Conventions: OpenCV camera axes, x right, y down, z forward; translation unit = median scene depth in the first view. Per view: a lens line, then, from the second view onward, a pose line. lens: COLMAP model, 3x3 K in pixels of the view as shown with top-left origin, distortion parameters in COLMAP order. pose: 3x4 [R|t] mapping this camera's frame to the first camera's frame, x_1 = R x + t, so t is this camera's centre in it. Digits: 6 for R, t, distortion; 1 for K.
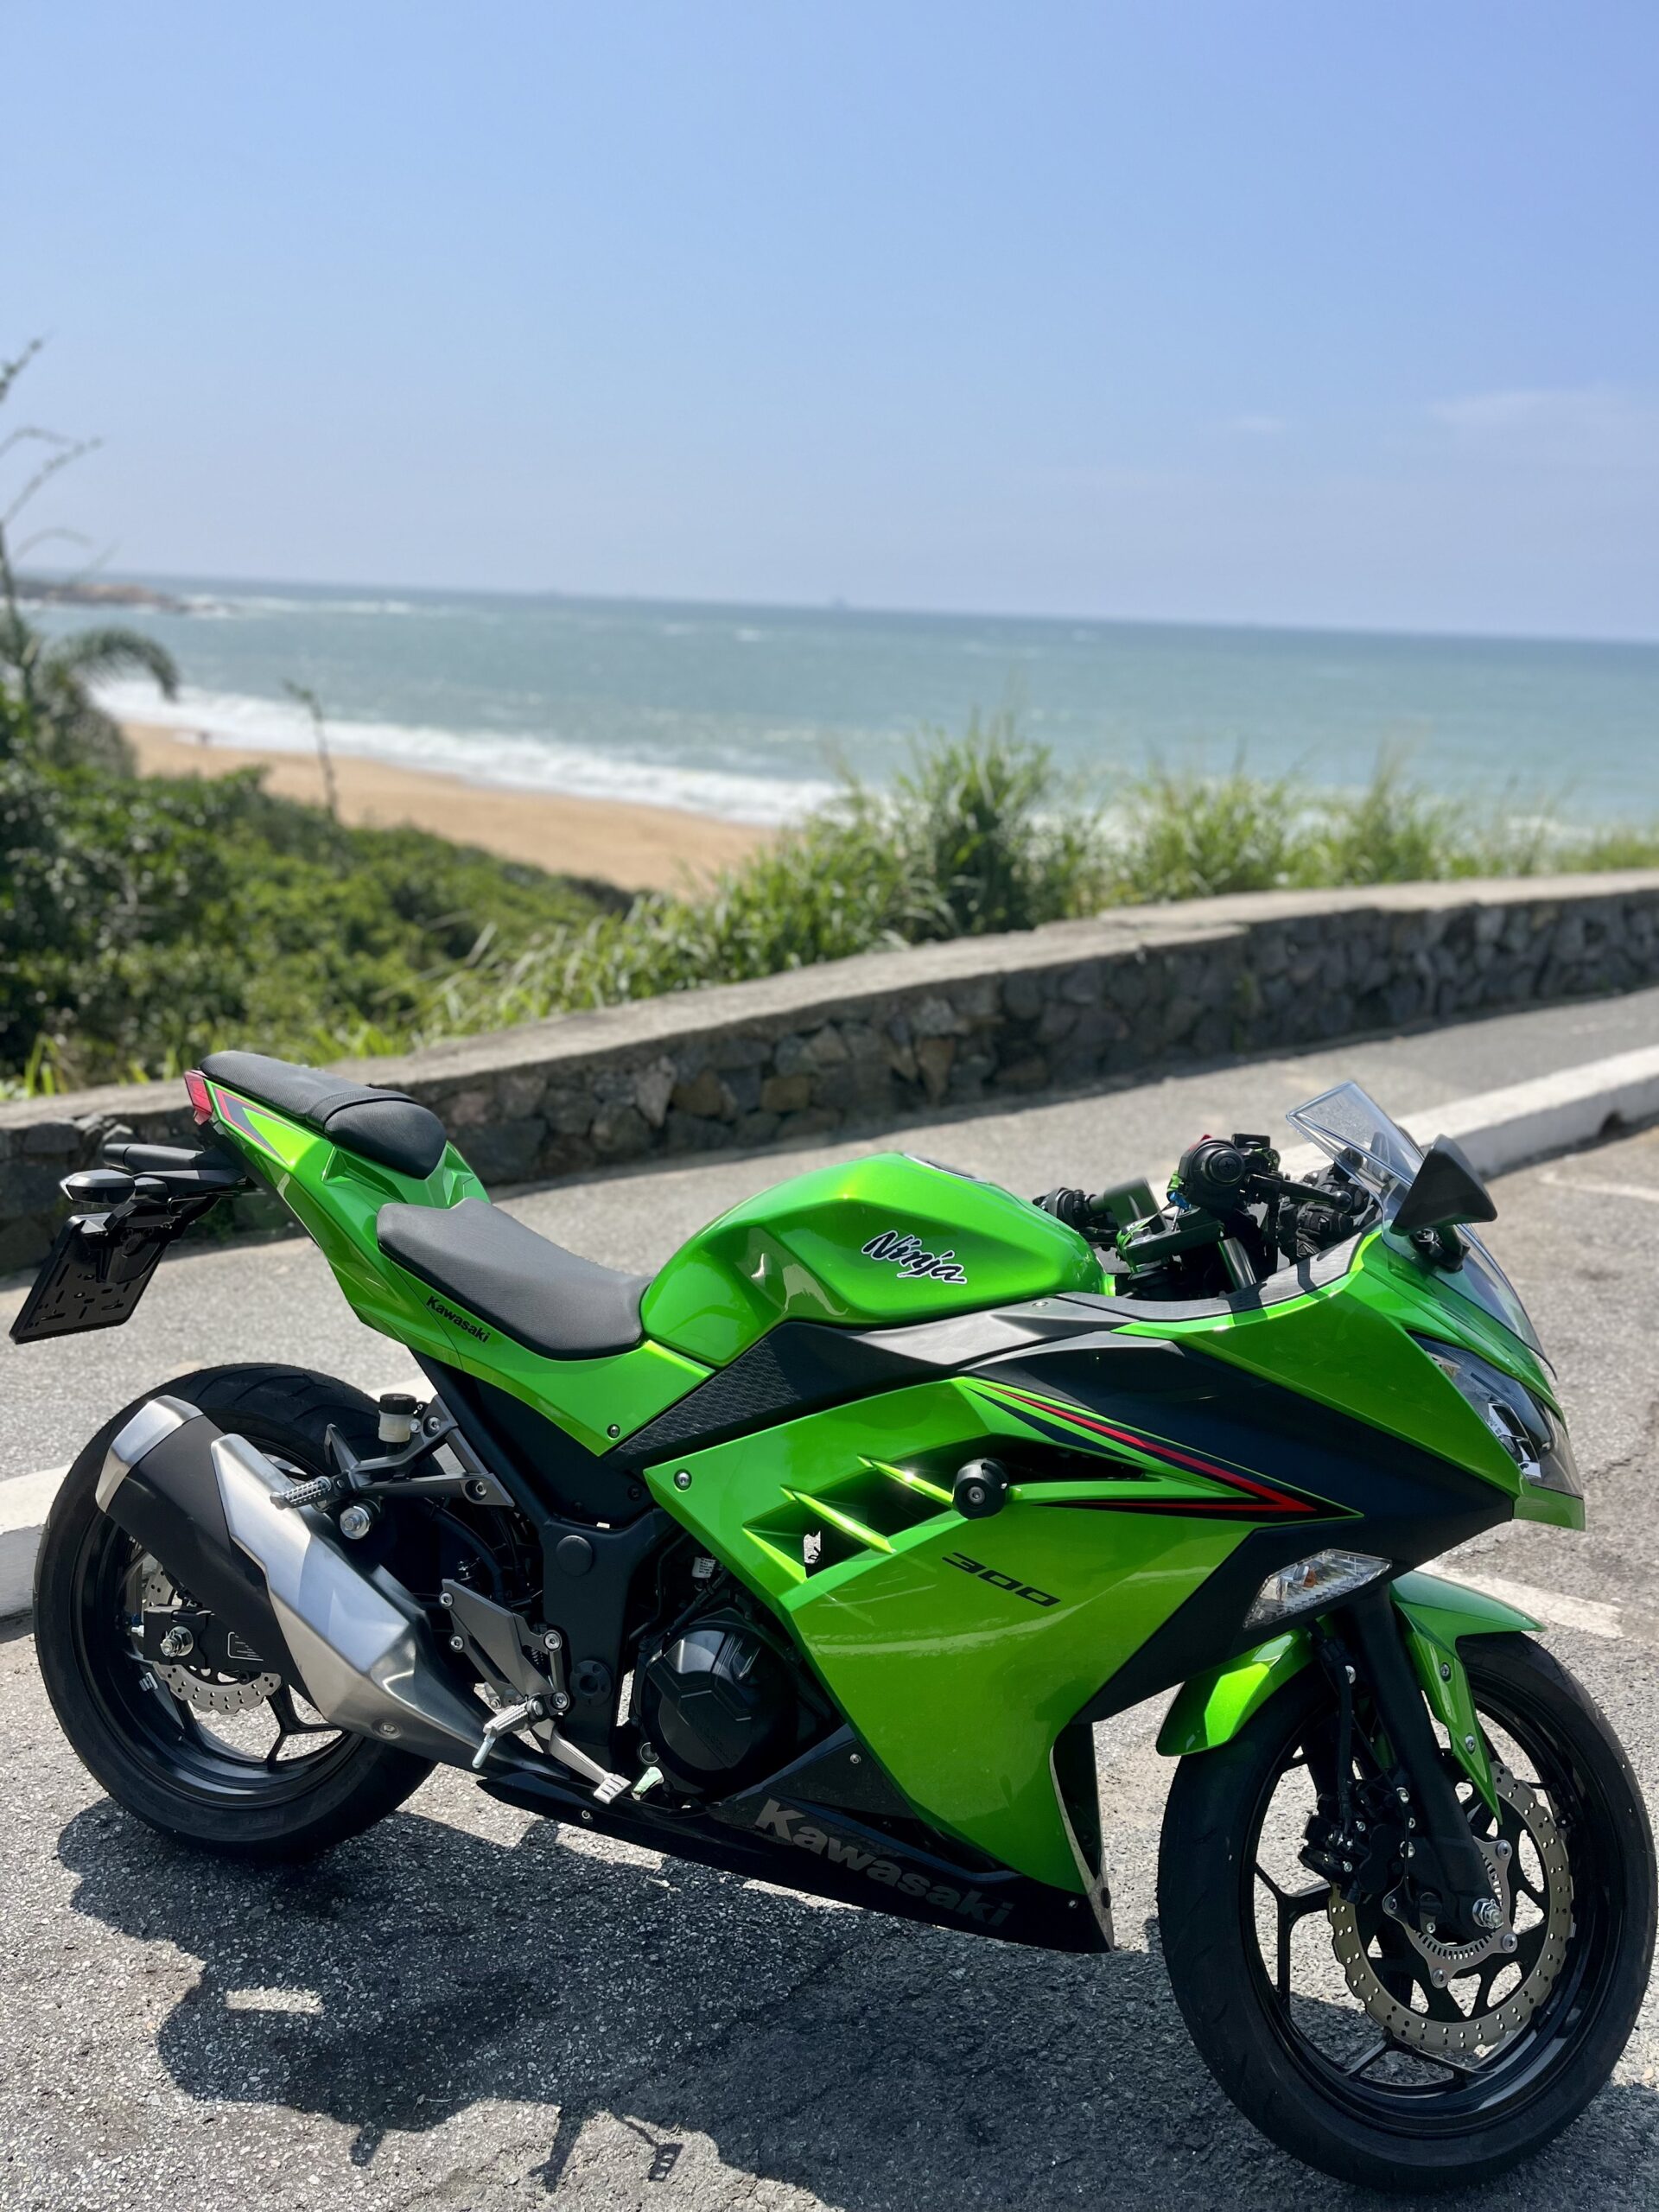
lens RADIAL K [[1642.7, 0, 842.4], [0, 1642.7, 1148.3], [0, 0, 1]] dist [0.086322, -0.149372]
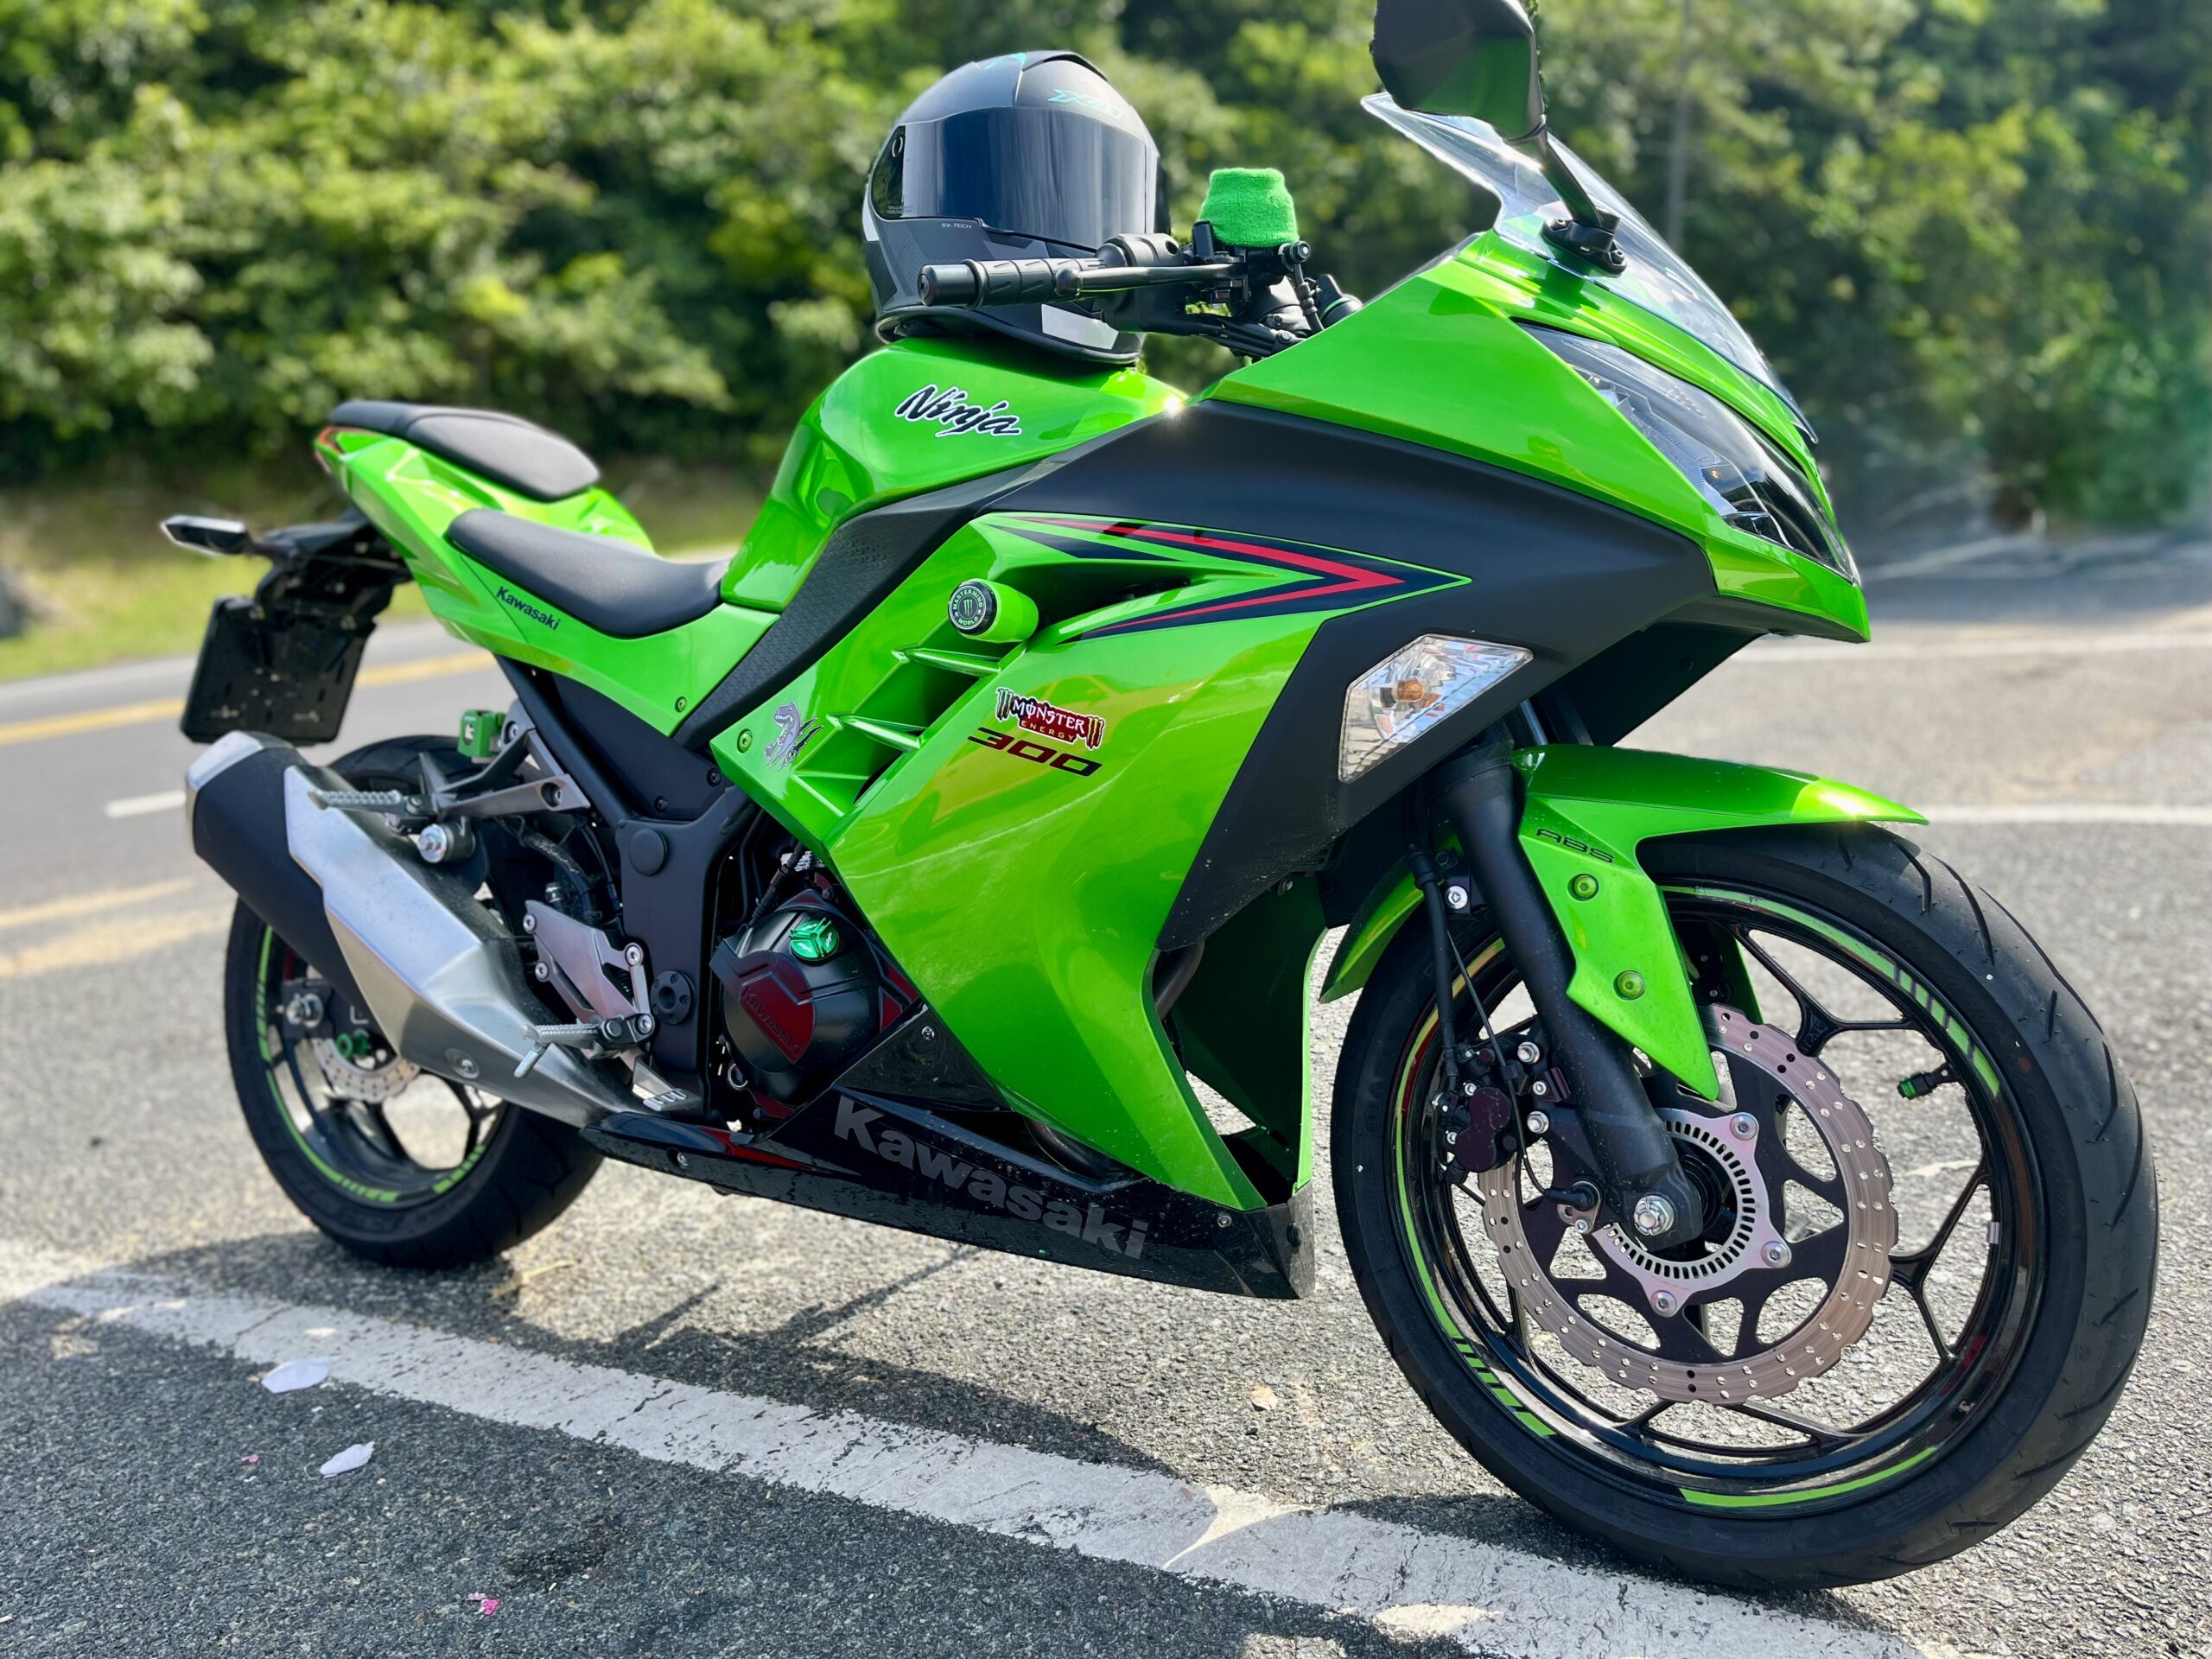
lens RADIAL K [[1660.1, 0, 1106.0], [0, 1660.1, 829.5], [0, 0, 1]] dist [0.051790, -0.044329]
pose [[0.968833, -0.082558, -0.233555, 0.262327], [0.070250, 0.995690, -0.060548, 0.295274], [0.237547, 0.042253, 0.970457, 0.214305]]
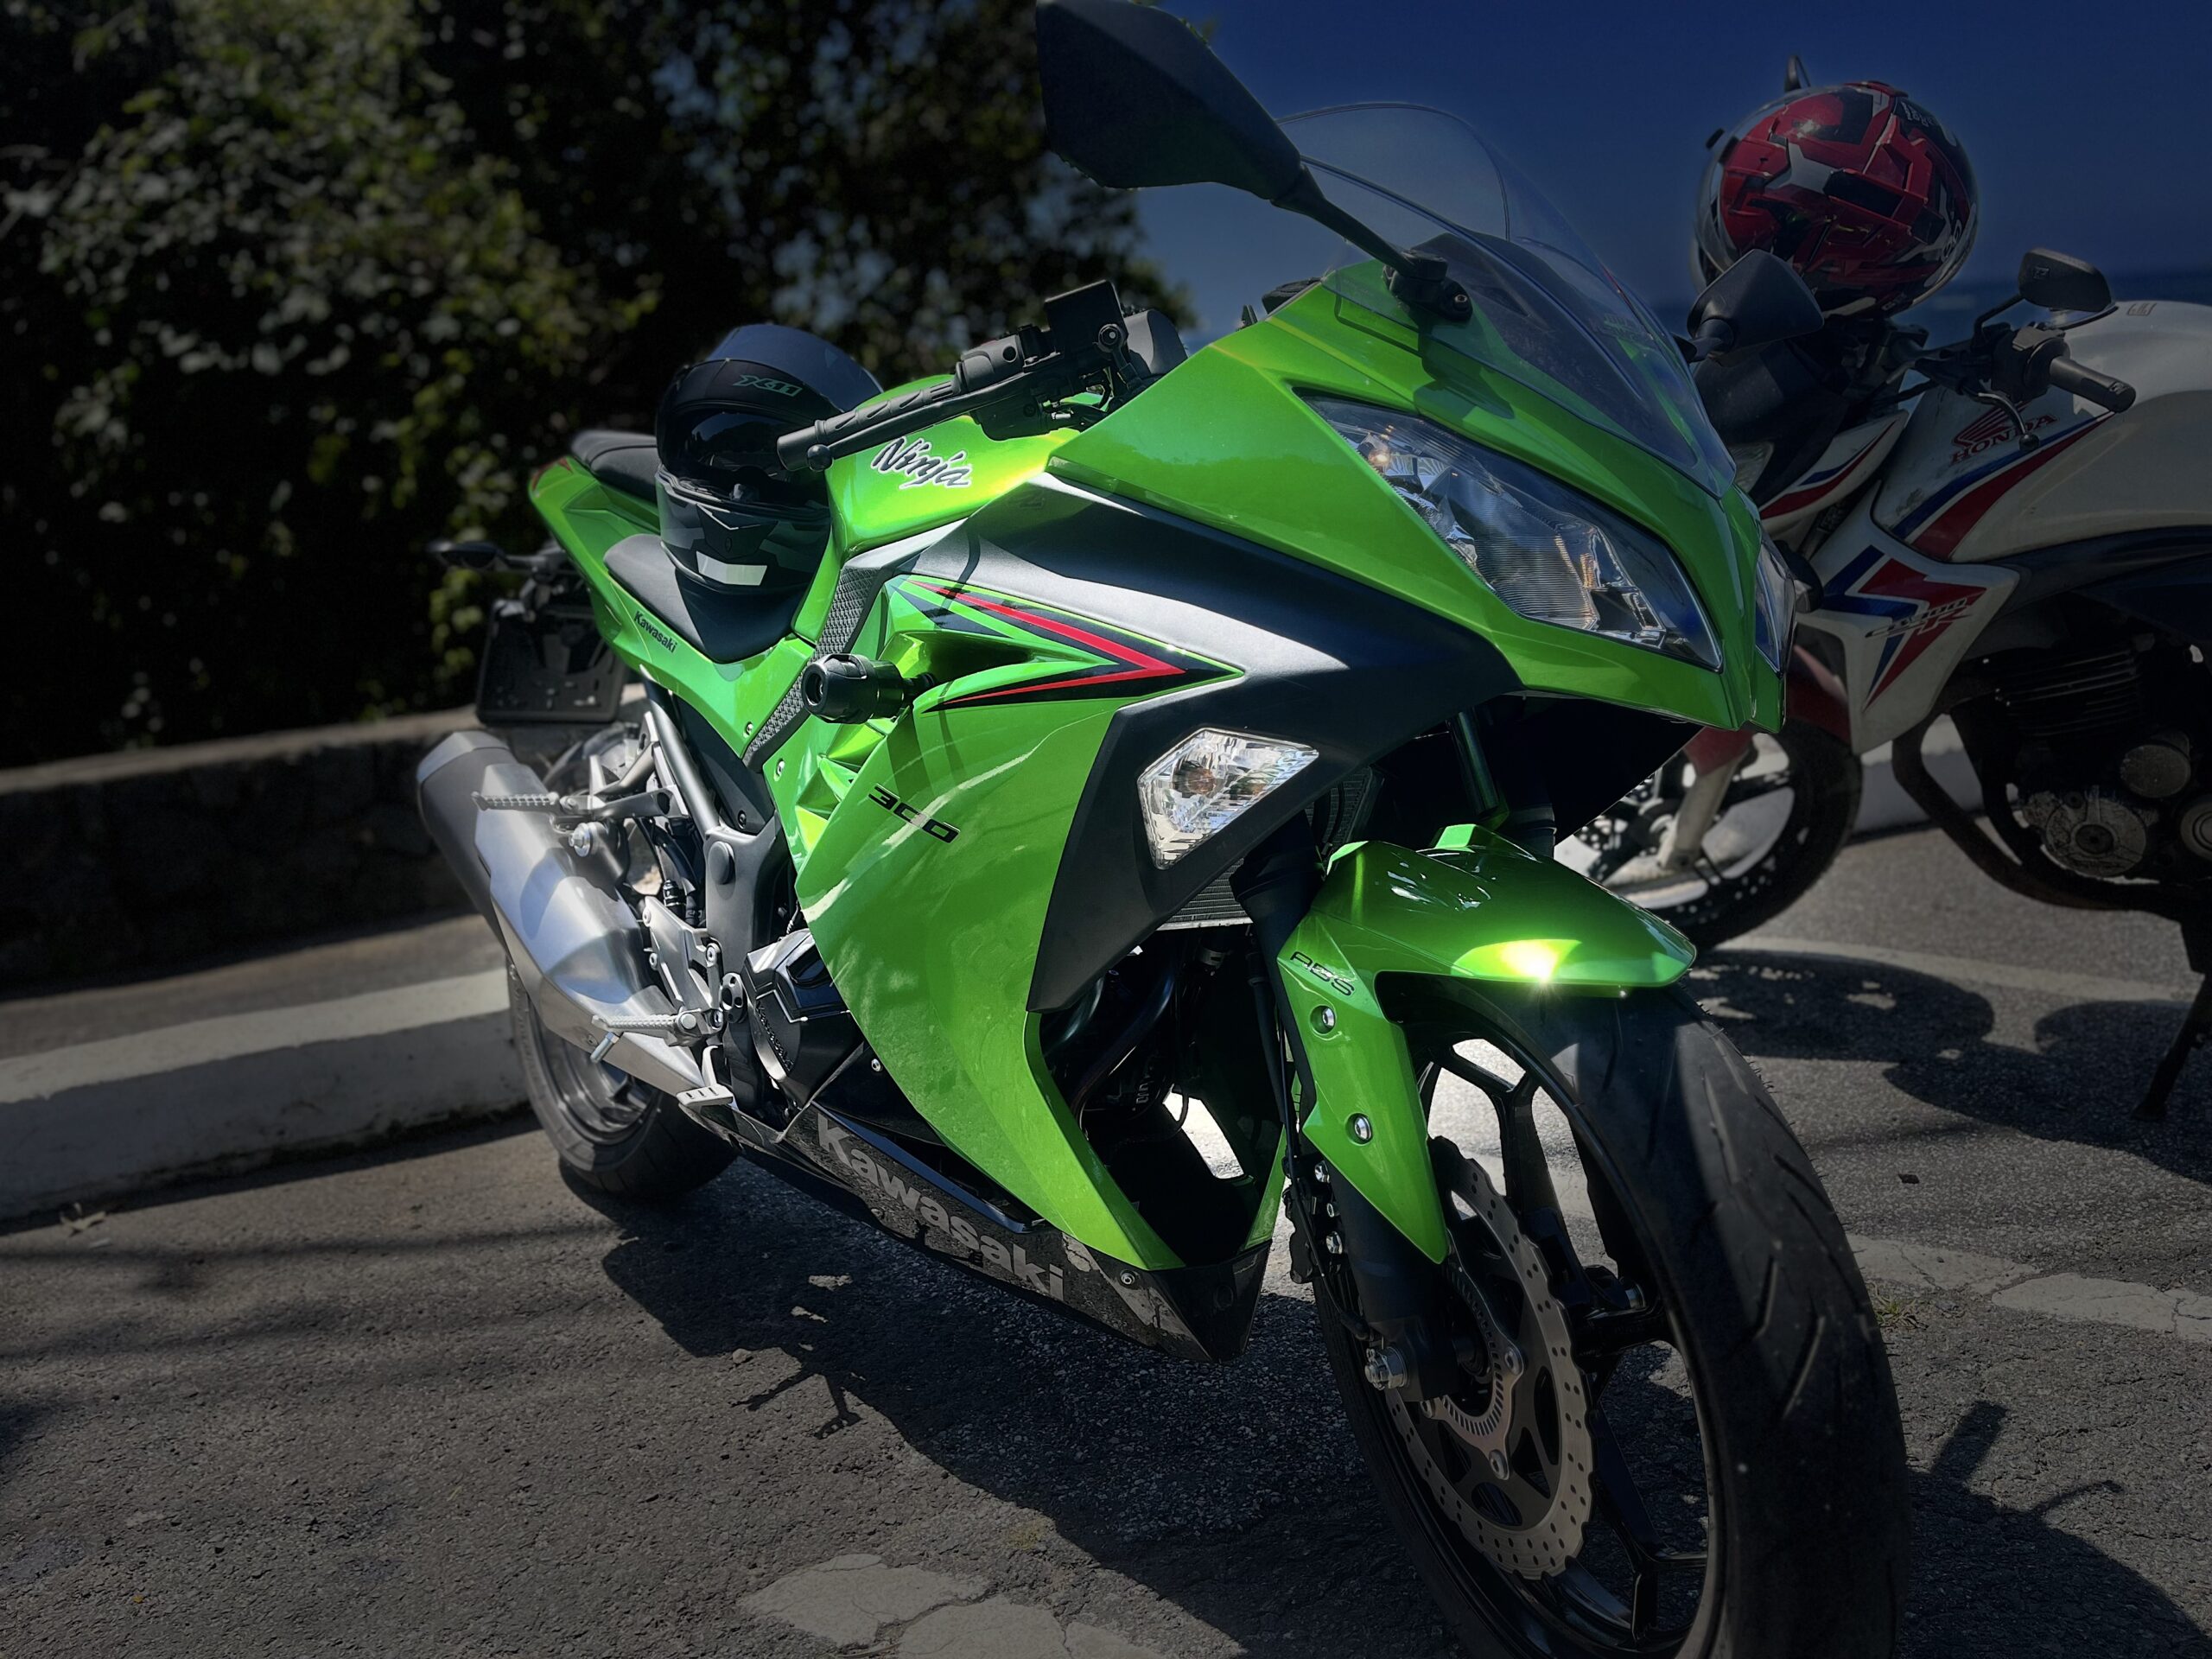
lens RADIAL K [[1642.7, 0, 1107.9], [0, 1642.7, 831.8], [0, 0, 1]] dist [0.086322, -0.149372]
pose [[0.838113, -0.026915, -0.544832, 0.517632], [0.022152, 0.999637, -0.015306, 0.241435], [0.545047, 0.000759, 0.838405, 0.327118]]
